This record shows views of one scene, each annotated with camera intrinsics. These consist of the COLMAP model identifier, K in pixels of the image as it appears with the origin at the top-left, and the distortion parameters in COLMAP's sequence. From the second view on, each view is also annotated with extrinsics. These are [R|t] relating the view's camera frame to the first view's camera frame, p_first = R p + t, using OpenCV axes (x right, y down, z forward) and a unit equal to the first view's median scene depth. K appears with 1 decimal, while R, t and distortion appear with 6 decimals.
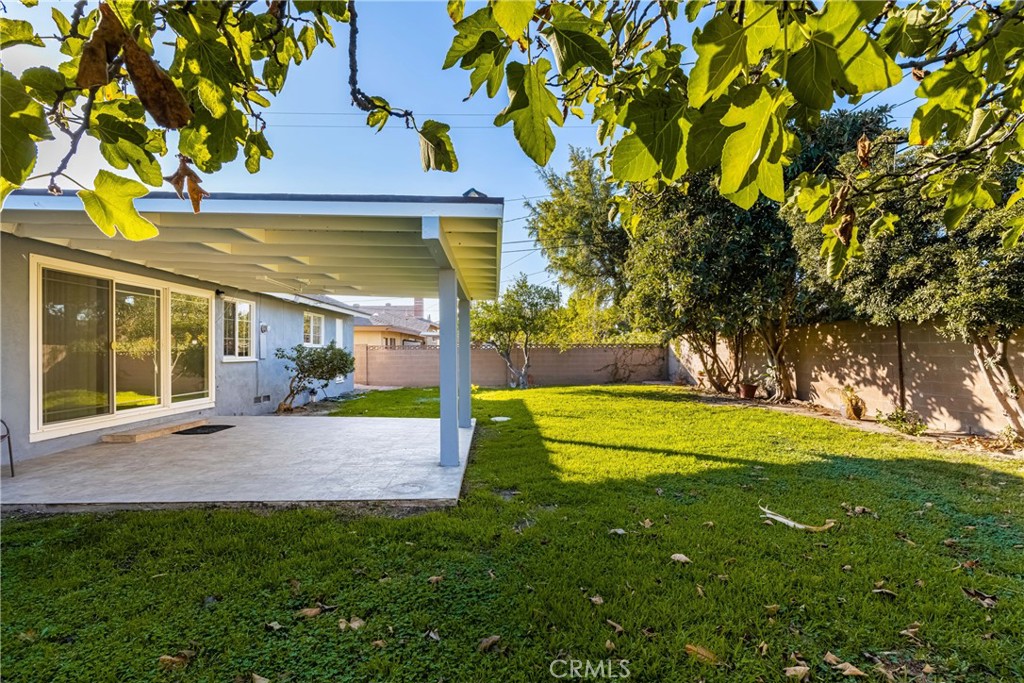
lens RADIAL K [[498.5, 0, 508.6], [0, 498.5, 337.0], [0, 0, 1]] dist [0.006703, 0.000390]
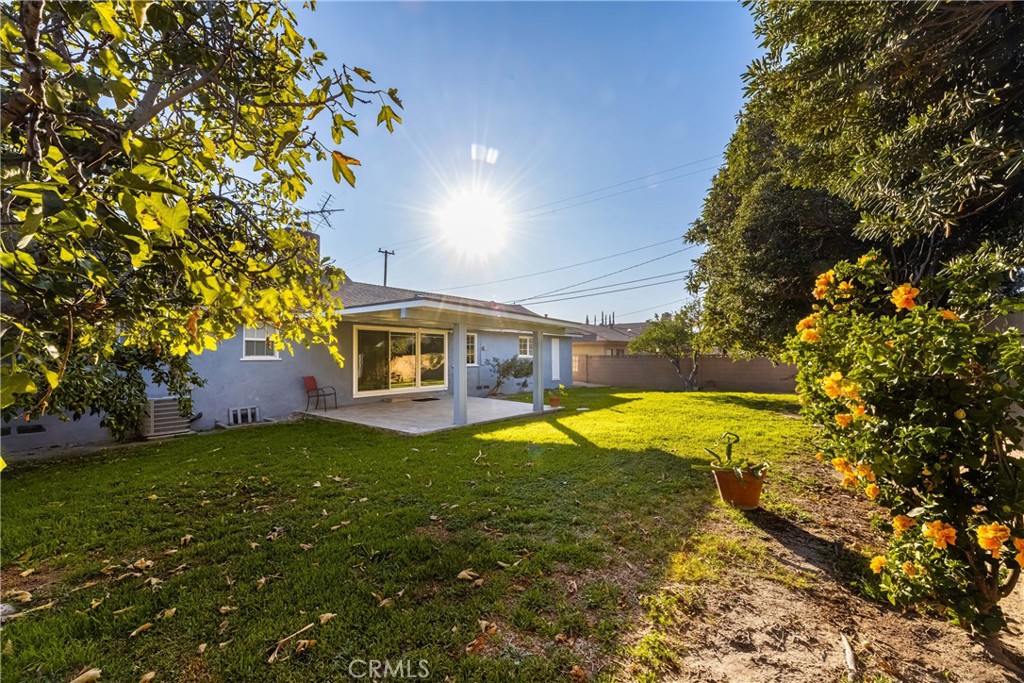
lens RADIAL K [[402.9, 0, 512.0], [0, 402.9, 341.5], [0, 0, 1]] dist [0.001405, 0.005740]
pose [[0.762628, -0.020081, -0.646526, 0.634438], [0.016655, 0.999796, -0.011408, -0.026327], [0.646623, -0.002068, 0.762807, -0.037008]]
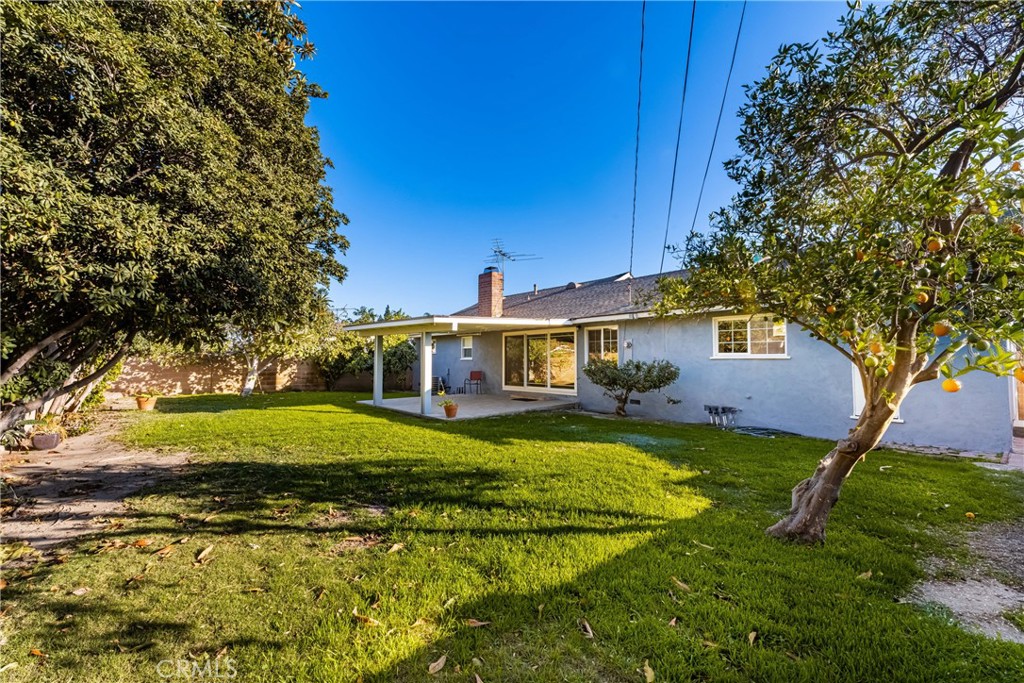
lens RADIAL K [[438.4, 0, 510.4], [0, 438.4, 344.3], [0, 0, 1]] dist [-0.005621, -0.000520]
pose [[-0.769458, -0.014530, -0.638532, 0.531313], [0.025356, 0.998258, -0.053271, 0.040542], [0.638194, -0.057180, -0.767749, 2.019888]]
